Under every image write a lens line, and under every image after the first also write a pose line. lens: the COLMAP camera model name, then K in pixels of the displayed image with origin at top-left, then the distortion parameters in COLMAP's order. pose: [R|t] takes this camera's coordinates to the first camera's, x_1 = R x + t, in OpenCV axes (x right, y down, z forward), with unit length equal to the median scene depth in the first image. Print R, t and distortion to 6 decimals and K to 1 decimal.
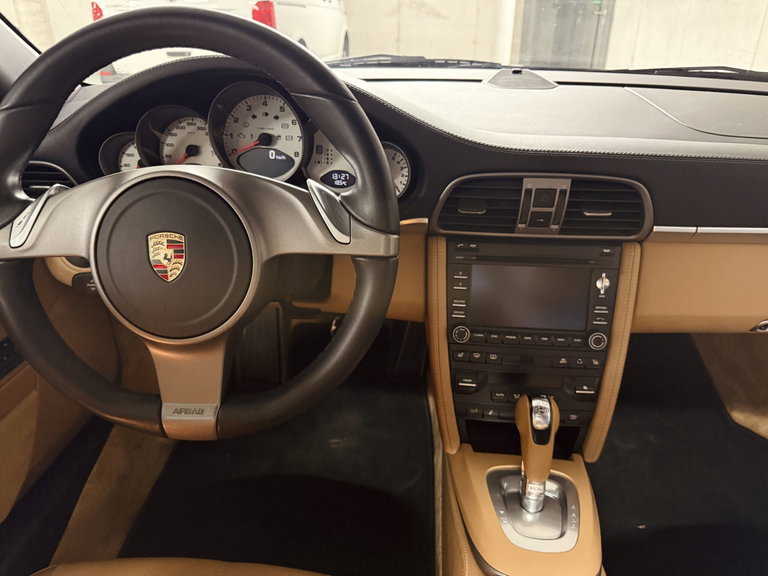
lens RADIAL K [[554.1, 0, 384.0], [0, 554.1, 288.0], [0, 0, 1]] dist [0.110550, -0.222715]
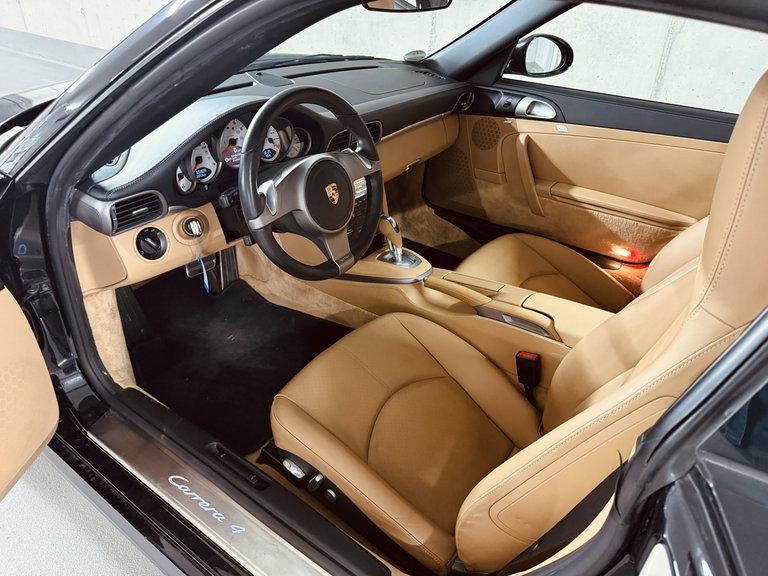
lens RADIAL K [[554.1, 0, 384.0], [0, 554.1, 288.0], [0, 0, 1]] dist [0.110550, -0.222715]
pose [[0.508490, -0.434188, 0.743585, -1.464932], [0.344688, 0.893992, 0.286302, -0.198450], [-0.789068, 0.110723, 0.604245, -0.367961]]
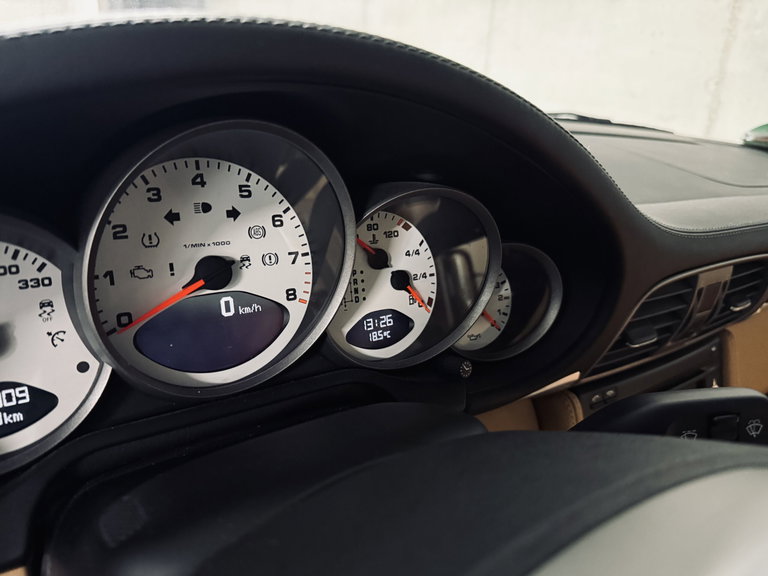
lens RADIAL K [[554.1, 0, 384.0], [0, 554.1, 288.0], [0, 0, 1]] dist [0.110550, -0.222715]
pose [[0.767884, -0.176371, 0.615831, -0.359630], [0.228618, 0.973496, -0.006260, -0.227945], [-0.598405, 0.145597, 0.787854, 0.639994]]
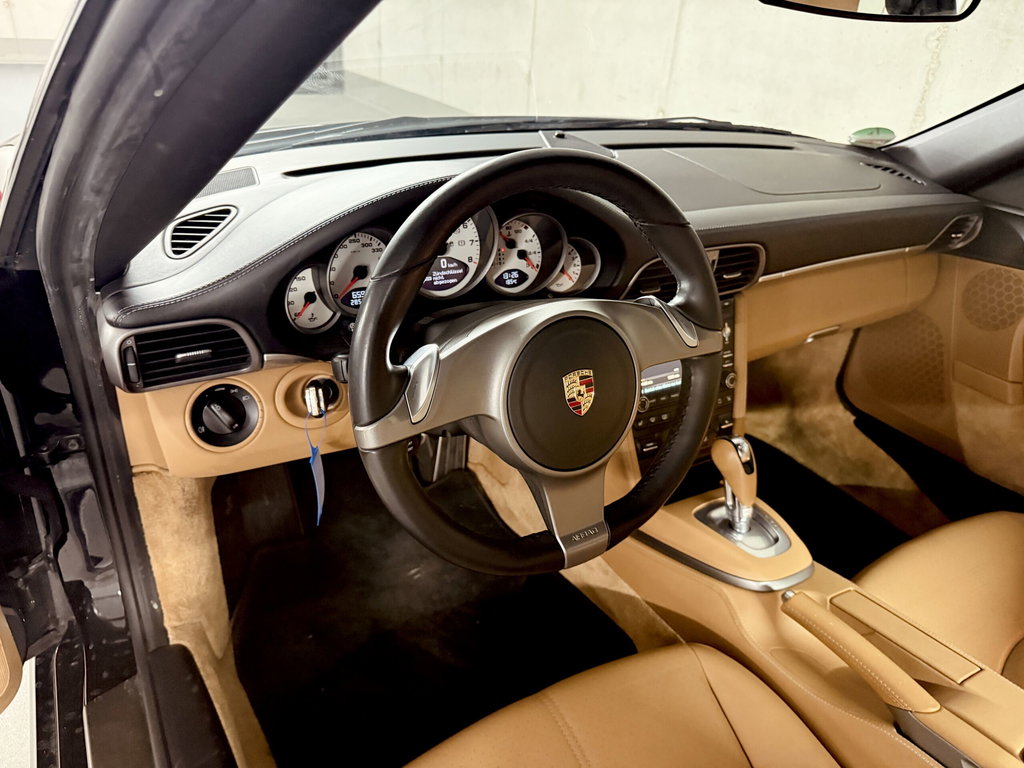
lens RADIAL K [[738.7, 0, 512.0], [0, 738.7, 384.0], [0, 0, 1]] dist [0.110550, -0.222715]
pose [[0.808966, -0.234867, 0.538899, -0.813121], [0.202455, 0.971950, 0.119688, -0.173730], [-0.551894, 0.012279, 0.833824, -0.051501]]
